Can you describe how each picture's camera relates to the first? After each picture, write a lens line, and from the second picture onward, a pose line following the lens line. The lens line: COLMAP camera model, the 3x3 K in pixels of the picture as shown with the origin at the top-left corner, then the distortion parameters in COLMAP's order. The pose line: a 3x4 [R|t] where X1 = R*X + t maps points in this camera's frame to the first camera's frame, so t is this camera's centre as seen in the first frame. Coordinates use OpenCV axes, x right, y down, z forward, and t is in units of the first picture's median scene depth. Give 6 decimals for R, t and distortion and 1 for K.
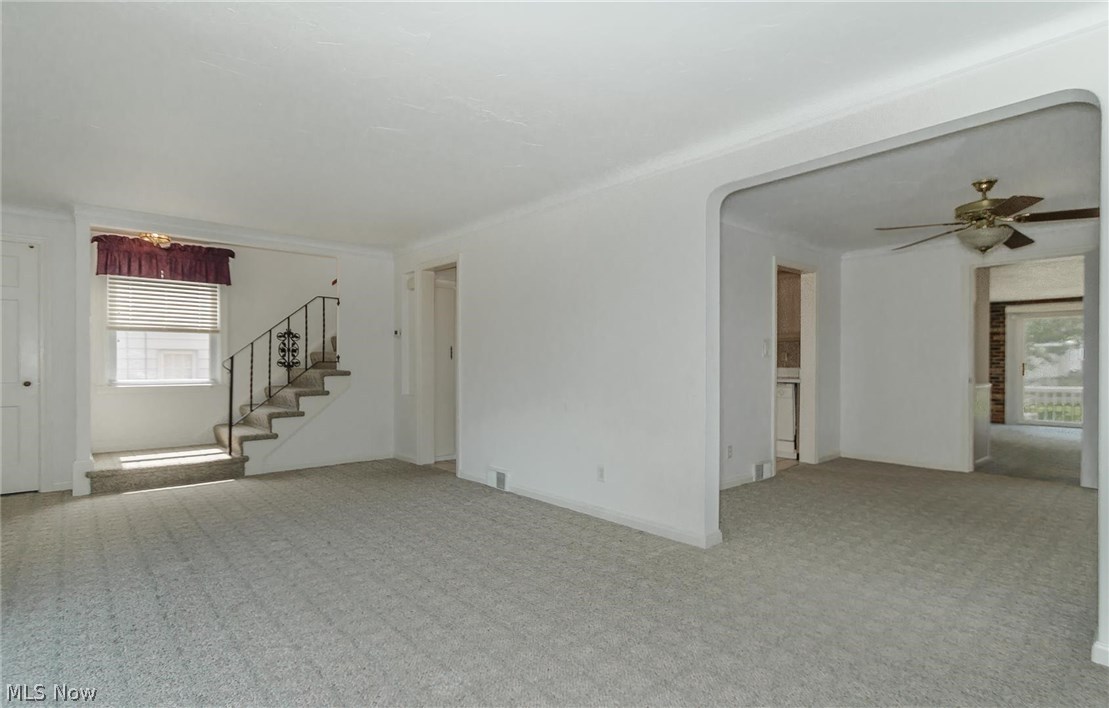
lens RADIAL K [[542.2, 0, 555.2], [0, 542.2, 355.7], [0, 0, 1]] dist [-0.002716, -0.000324]
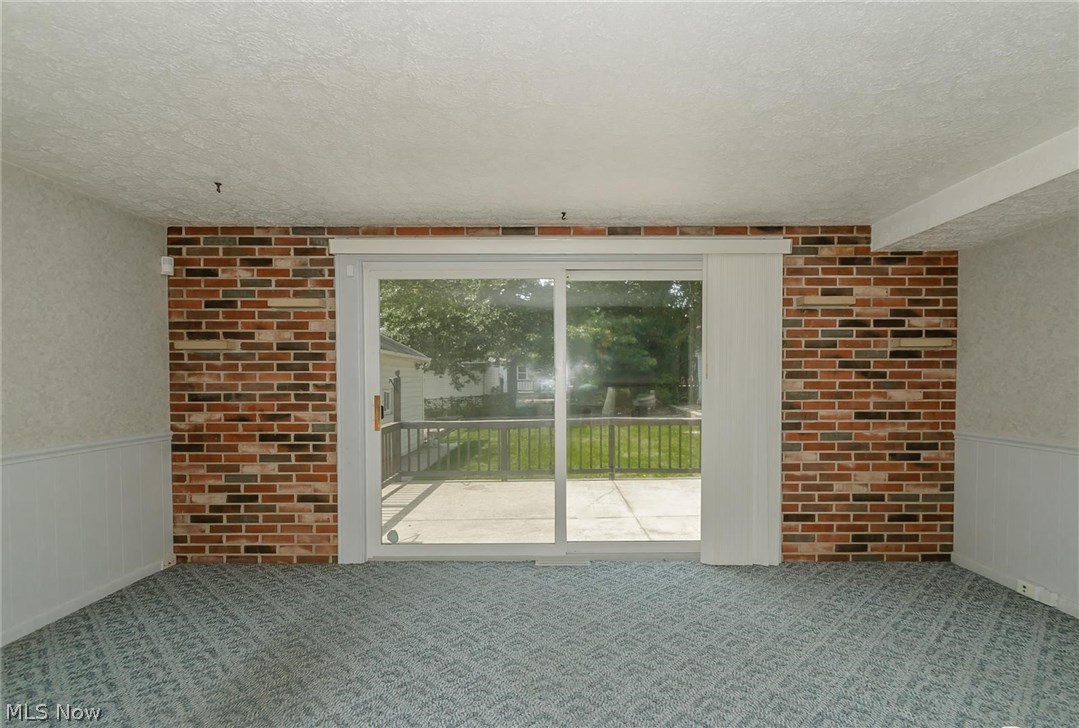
lens RADIAL K [[520.3, 0, 542.2], [0, 520.3, 369.7], [0, 0, 1]] dist [0.004058, 0.000558]
pose [[0.660219, -0.001962, 0.751071, 0.658270], [0.008394, 0.999953, -0.004767, -0.001399], [-0.751026, 0.009452, 0.660205, 0.663658]]
